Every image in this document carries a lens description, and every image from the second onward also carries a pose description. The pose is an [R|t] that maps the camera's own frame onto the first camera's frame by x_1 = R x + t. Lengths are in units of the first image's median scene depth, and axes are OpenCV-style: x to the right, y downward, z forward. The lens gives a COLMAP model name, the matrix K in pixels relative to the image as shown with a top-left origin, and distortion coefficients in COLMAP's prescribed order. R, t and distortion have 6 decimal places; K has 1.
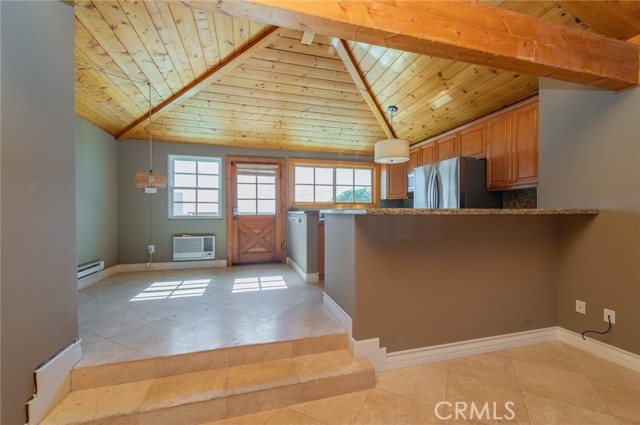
lens RADIAL K [[257.2, 0, 304.7], [0, 257.2, 212.0], [0, 0, 1]] dist [0.002907, -0.000519]
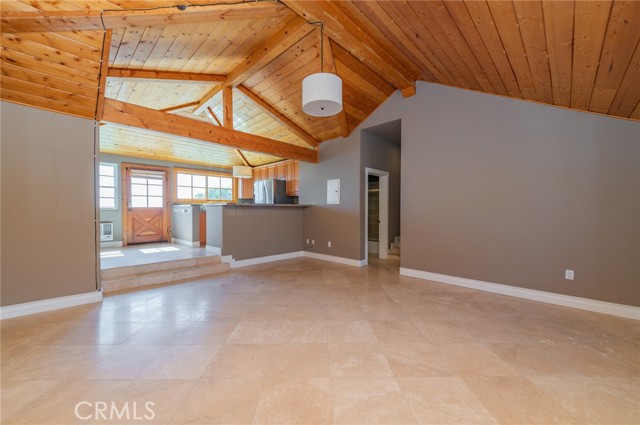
lens RADIAL K [[257.2, 0, 303.6], [0, 257.2, 217.0], [0, 0, 1]] dist [0.002907, -0.000519]
pose [[0.868443, -0.012578, 0.495629, -0.147145], [-0.000301, 0.999665, 0.025896, 0.026242], [-0.495788, -0.022638, 0.868148, -0.603464]]
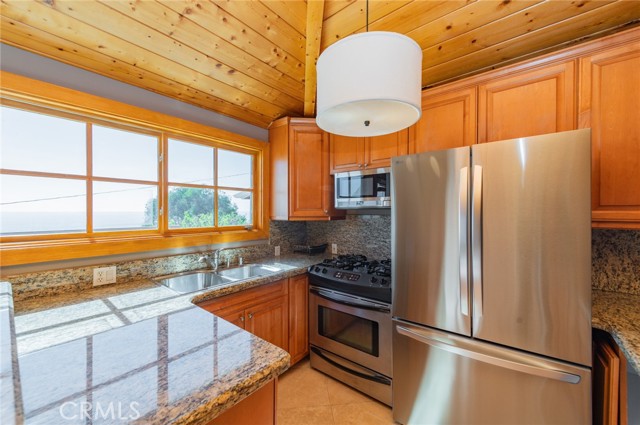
lens RADIAL K [[257.2, 0, 319.2], [0, 257.2, 213.2], [0, 0, 1]] dist [0.002907, -0.000519]
pose [[0.788305, -0.007992, 0.615233, 0.070665], [0.002505, 0.999949, 0.009781, -0.069748], [-0.615280, -0.006170, 0.788285, 0.618084]]
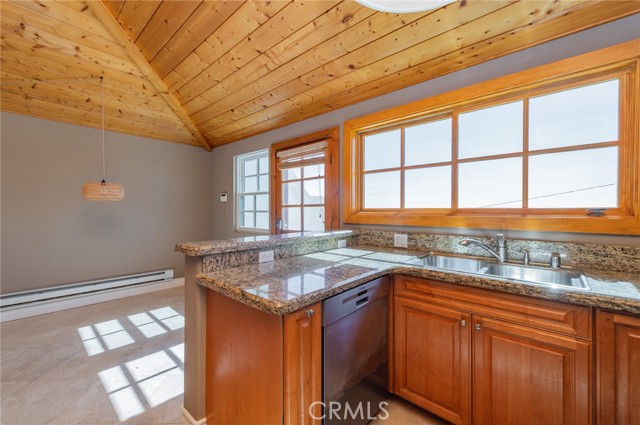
lens RADIAL K [[257.2, 0, 323.5], [0, 257.2, 210.7], [0, 0, 1]] dist [0.002907, -0.000519]
pose [[0.593699, -0.000176, -0.804687, 0.328375], [0.004110, 0.999988, 0.002814, -0.039326], [0.804677, -0.004978, 0.593692, 0.685124]]
